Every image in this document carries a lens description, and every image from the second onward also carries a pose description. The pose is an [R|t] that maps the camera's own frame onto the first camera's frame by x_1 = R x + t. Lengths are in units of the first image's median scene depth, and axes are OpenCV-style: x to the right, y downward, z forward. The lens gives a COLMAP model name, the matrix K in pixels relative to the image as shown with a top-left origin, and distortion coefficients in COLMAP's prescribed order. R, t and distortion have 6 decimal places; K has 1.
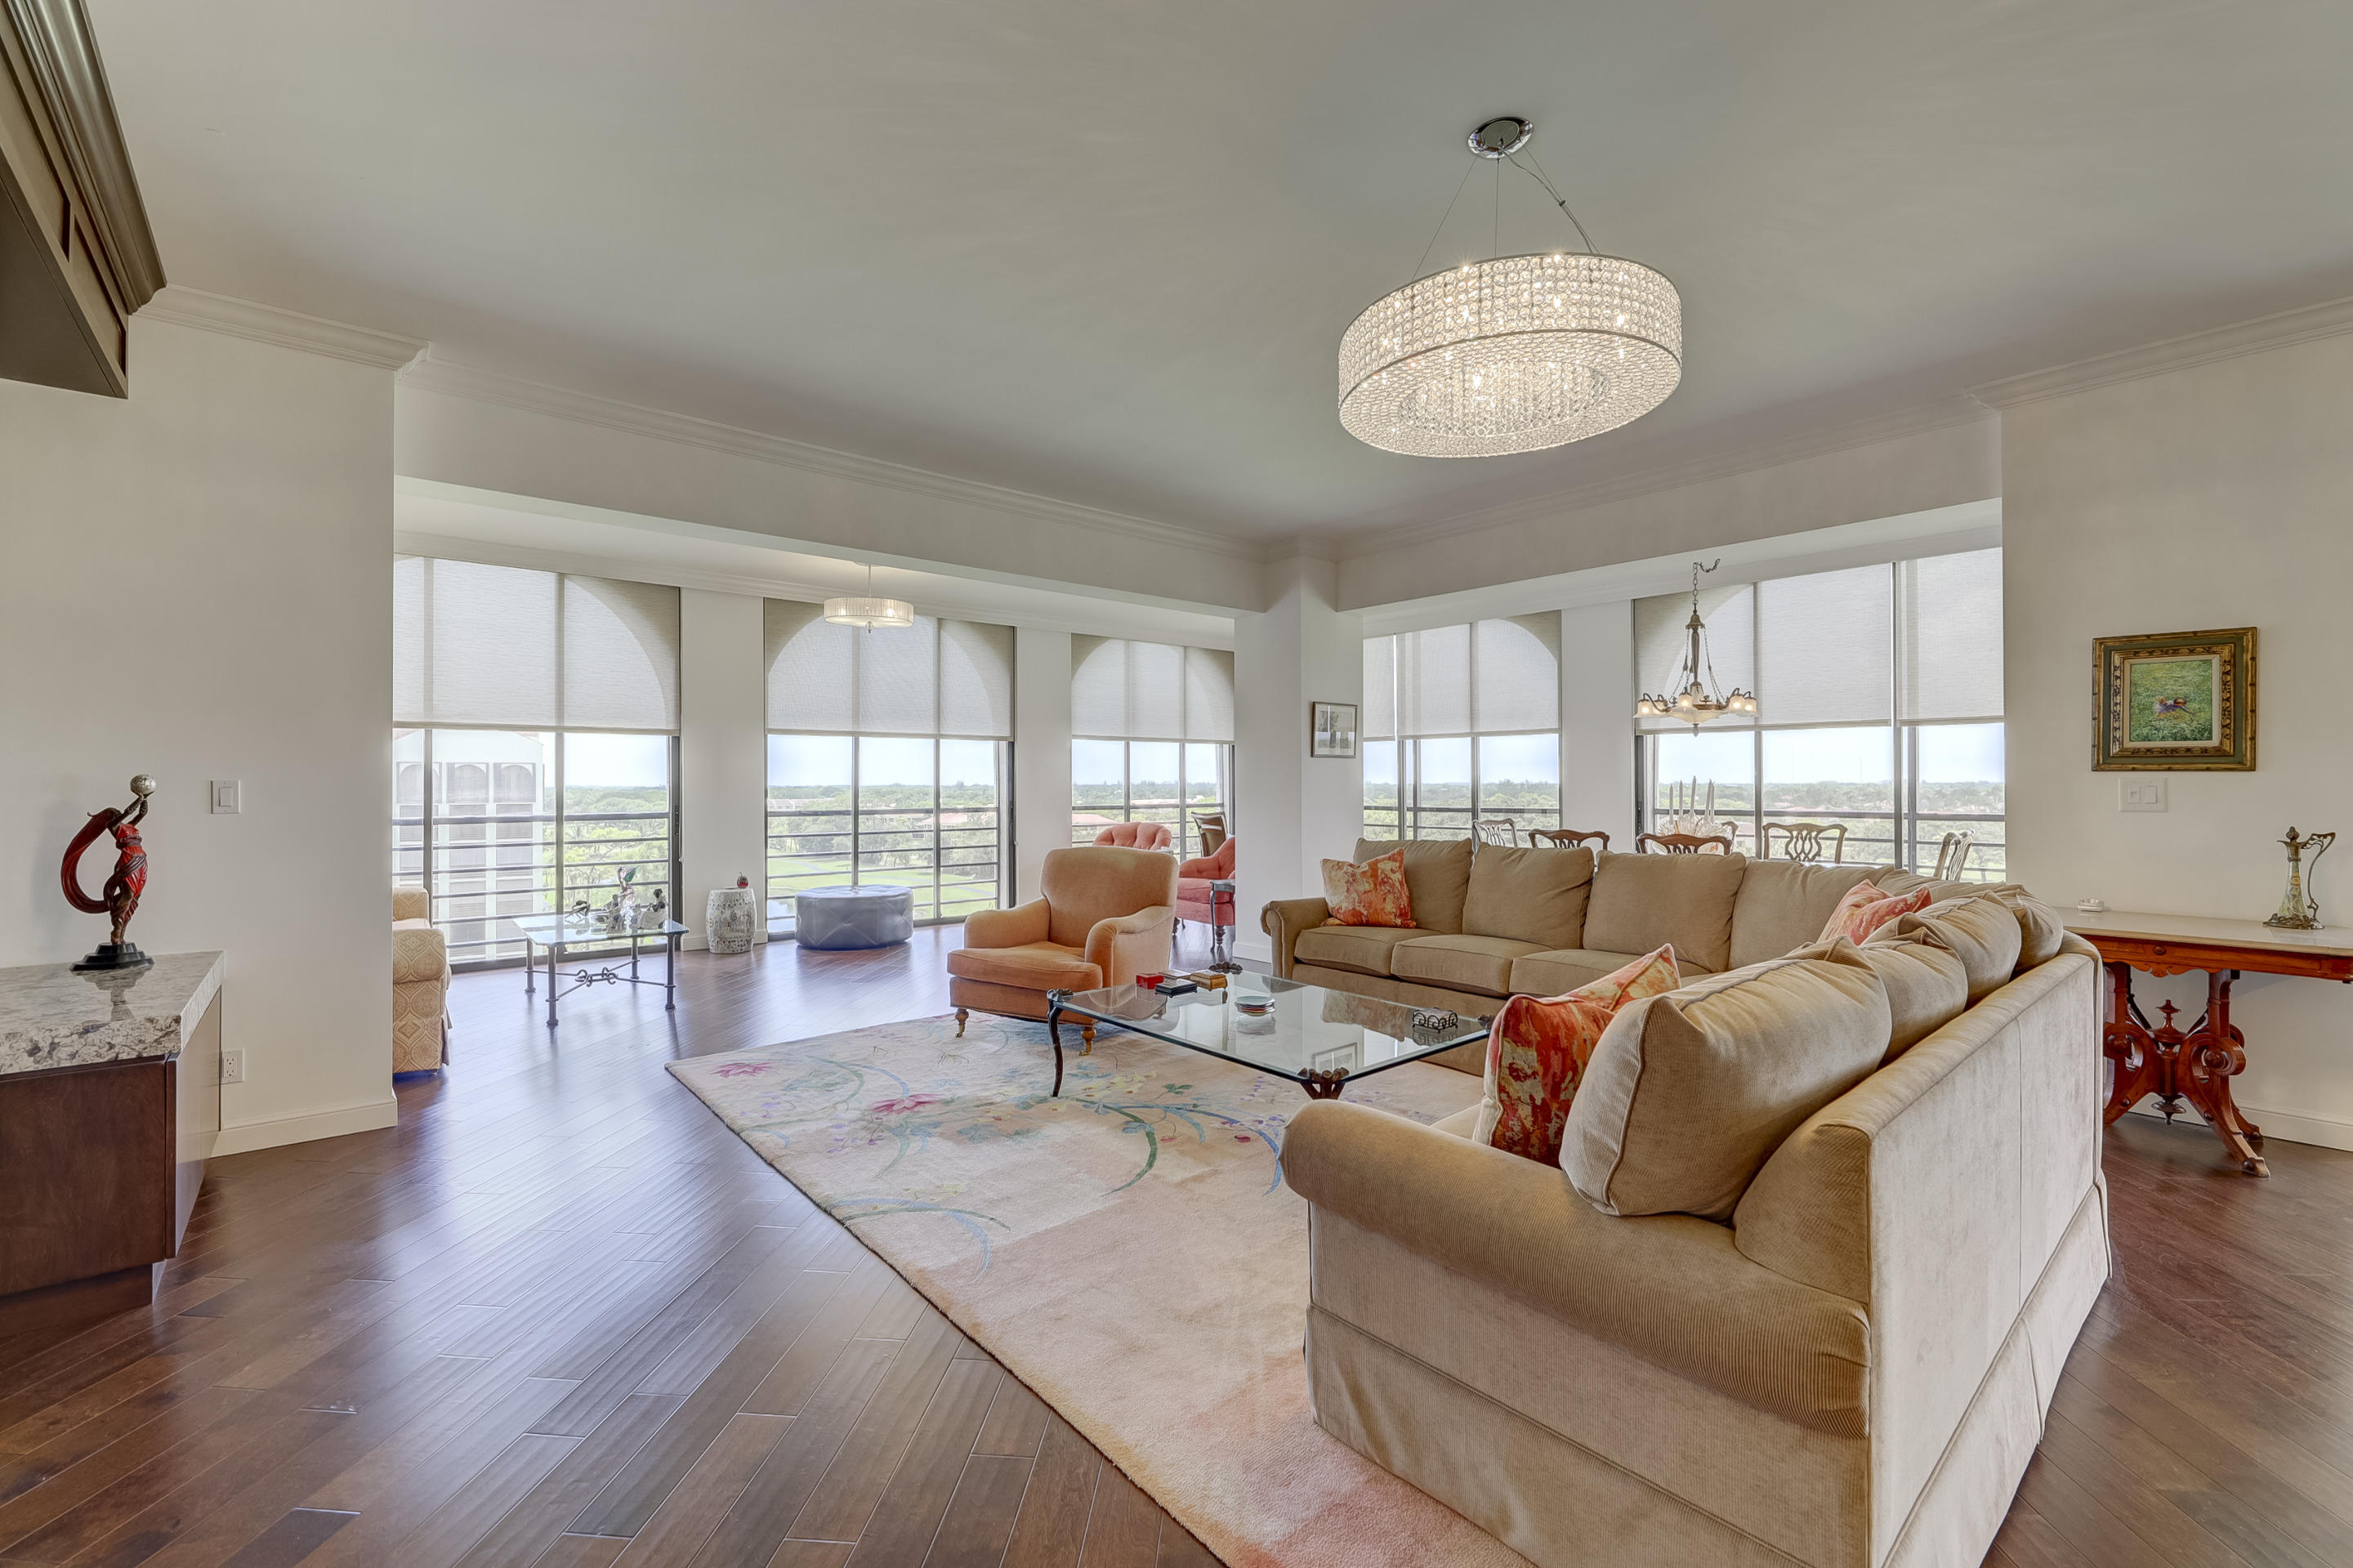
lens RADIAL K [[1019.6, 0, 1180.4], [0, 1019.6, 780.6], [0, 0, 1]] dist [0.000054, 0.000566]
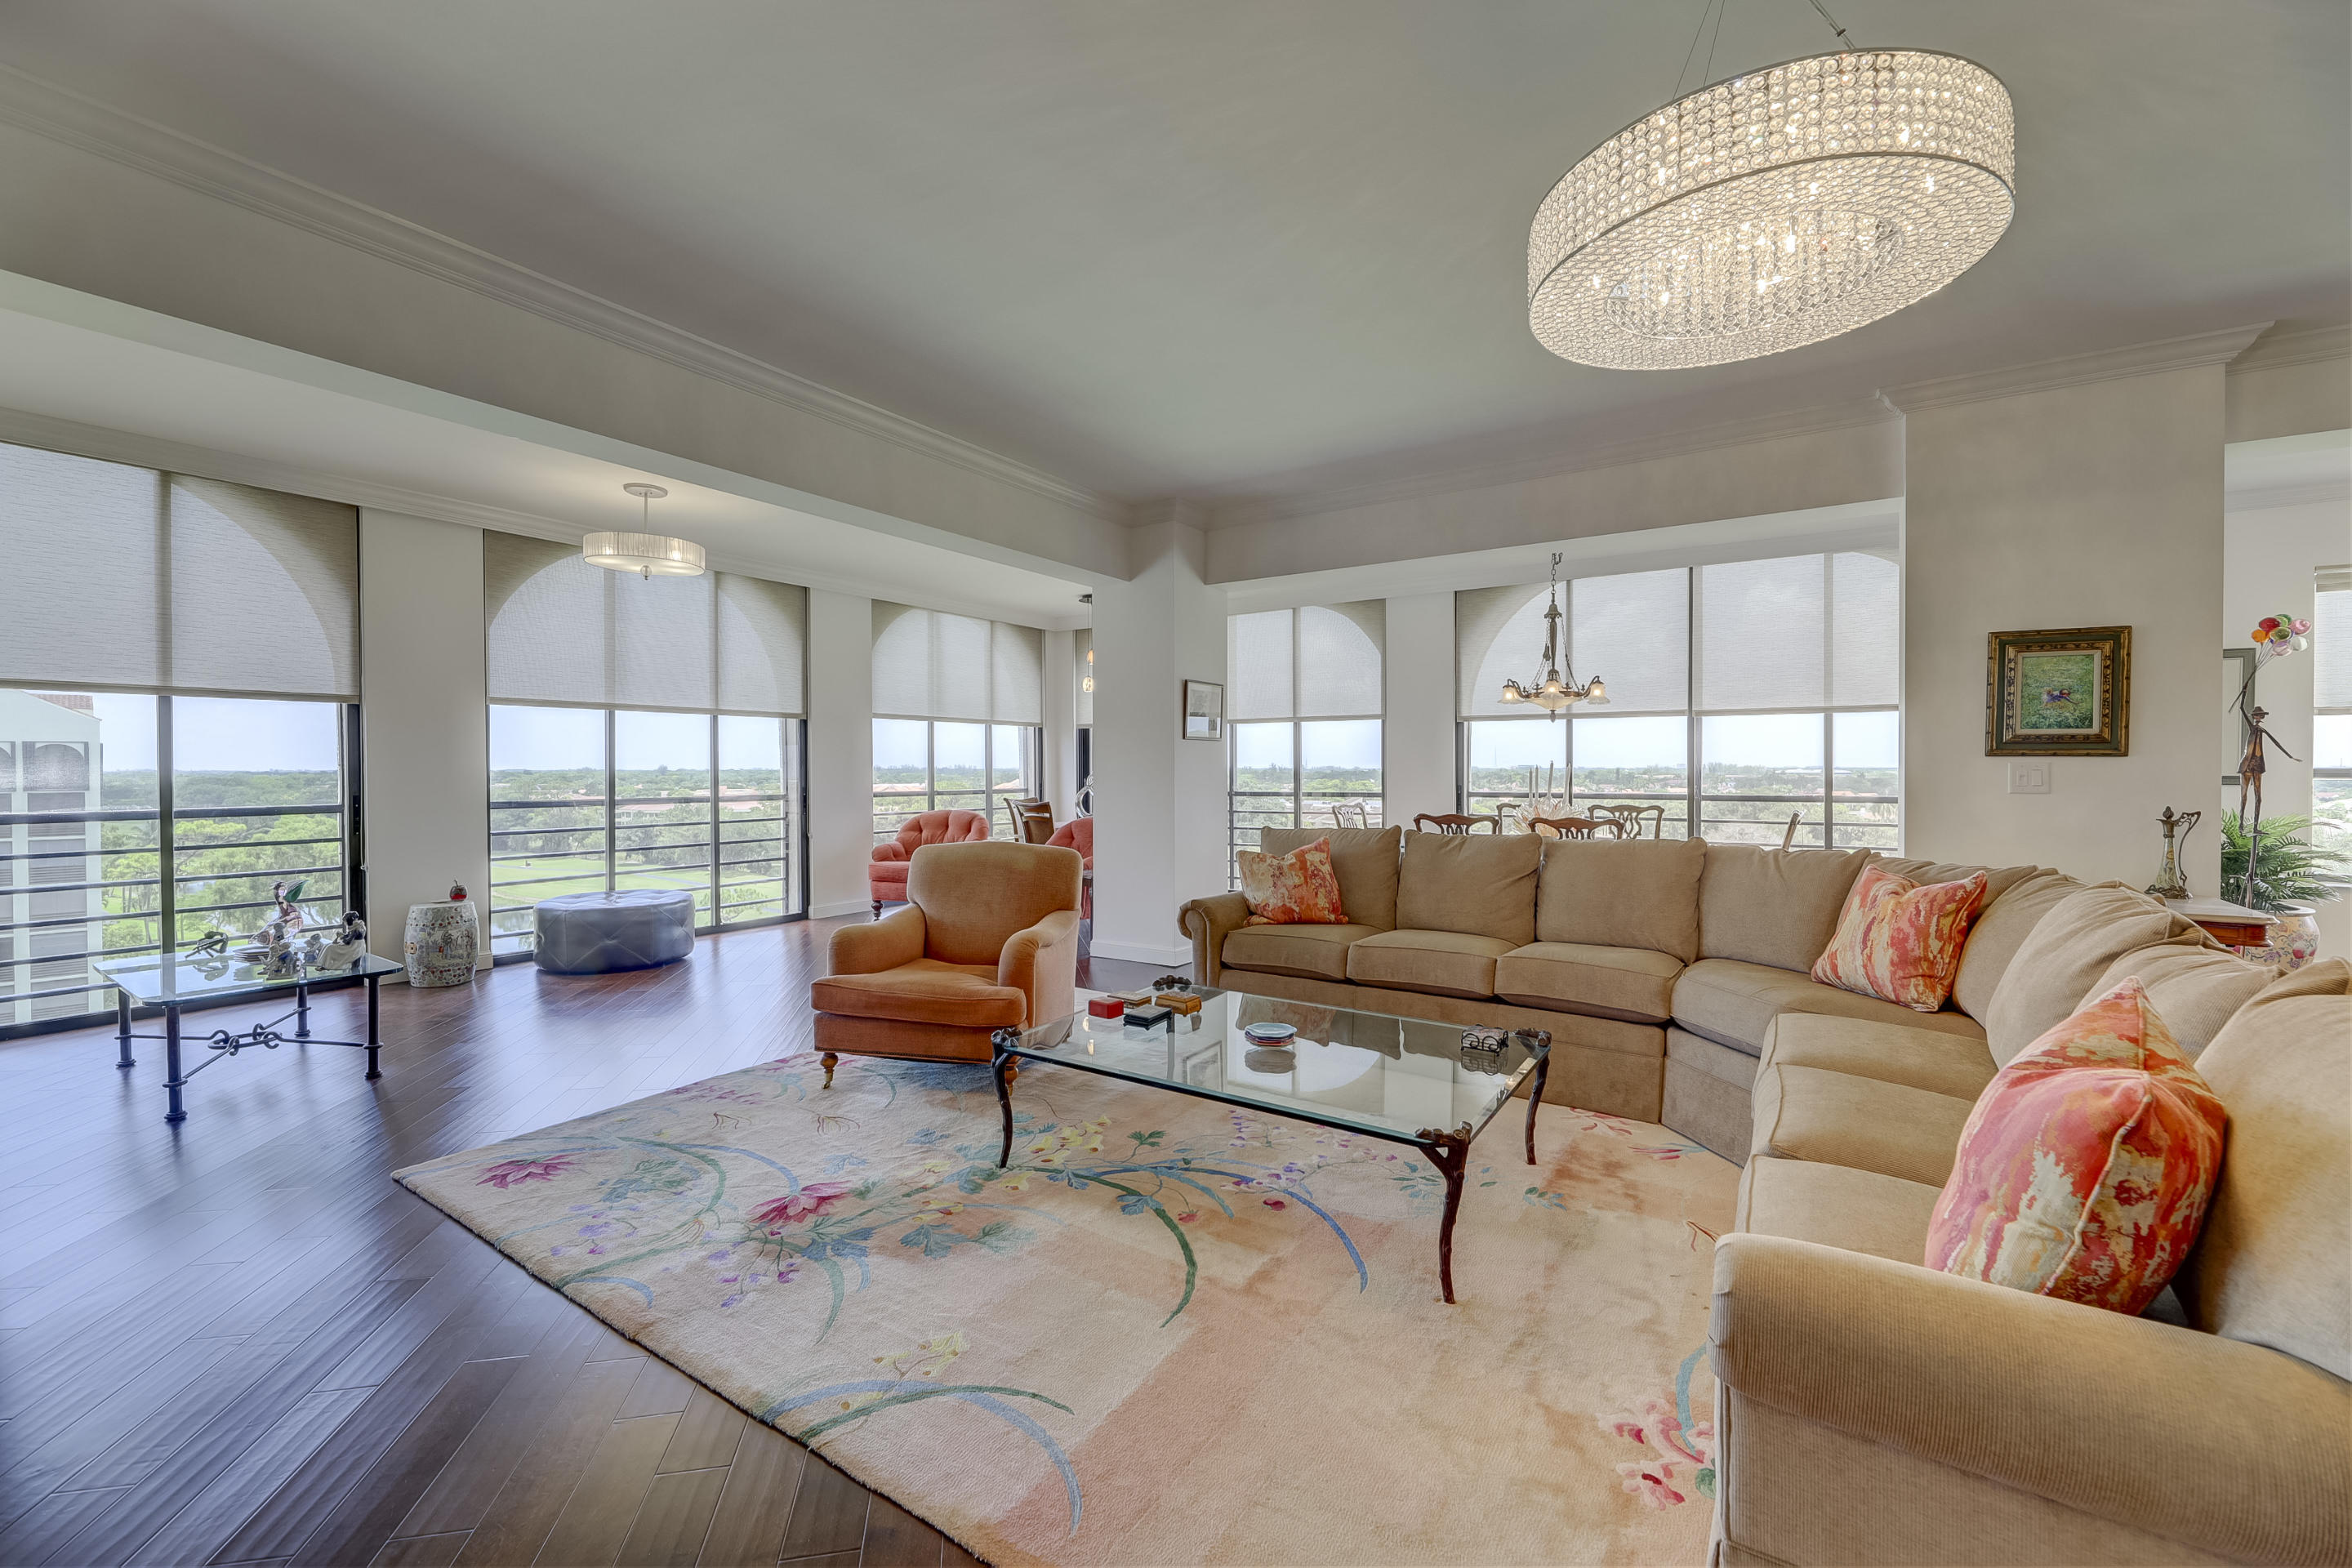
lens RADIAL K [[959.8, 0, 1174.7], [0, 959.8, 777.1], [0, 0, 1]] dist [0.000607, -0.002285]
pose [[0.958844, -0.001704, 0.283927, -0.136315], [-0.001647, 0.999932, 0.011562, 0.001697], [-0.283928, -0.011554, 0.958776, 0.174098]]
